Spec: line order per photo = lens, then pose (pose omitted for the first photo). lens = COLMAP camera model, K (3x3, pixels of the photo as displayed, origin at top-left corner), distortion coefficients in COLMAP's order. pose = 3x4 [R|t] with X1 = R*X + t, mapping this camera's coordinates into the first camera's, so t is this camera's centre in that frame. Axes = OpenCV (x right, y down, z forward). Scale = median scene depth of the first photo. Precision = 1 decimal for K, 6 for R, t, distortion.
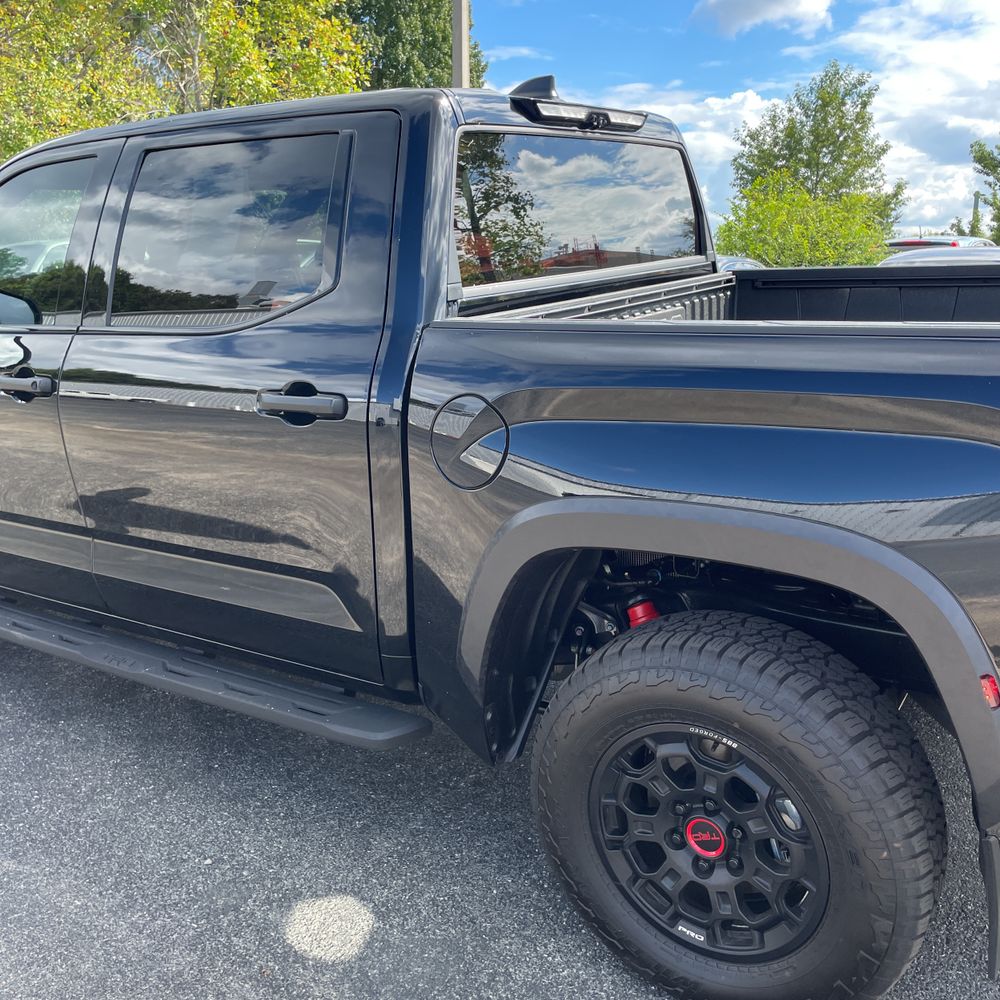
lens RADIAL K [[1012.4, 0, 498.4], [0, 1012.4, 490.0], [0, 0, 1]] dist [0.017747, 0.000000]
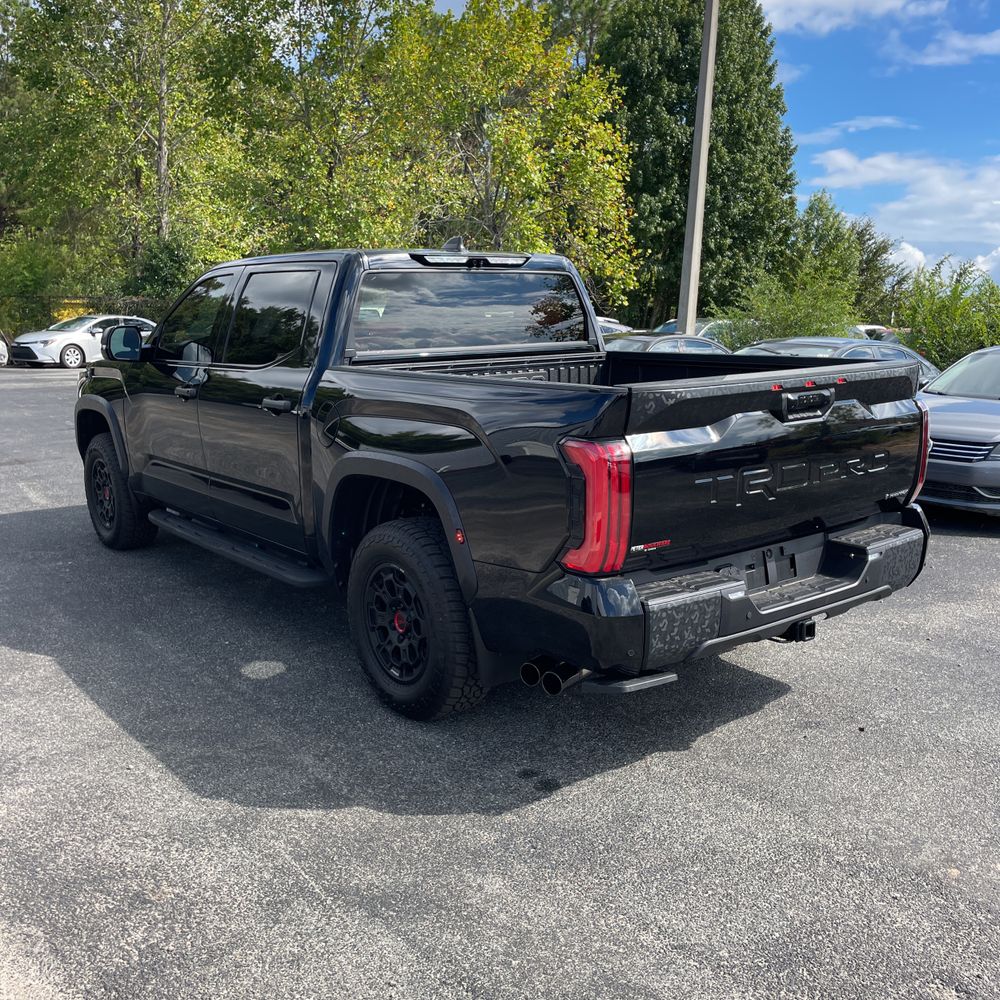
lens RADIAL K [[1012.4, 0, 502.5], [0, 1012.4, 494.6], [0, 0, 1]] dist [0.017747, 0.000000]
pose [[0.950083, 0.090718, -0.298516, 0.571321], [-0.108707, 0.993091, -0.044185, 0.090134], [0.292445, 0.074430, 0.953381, -0.521854]]
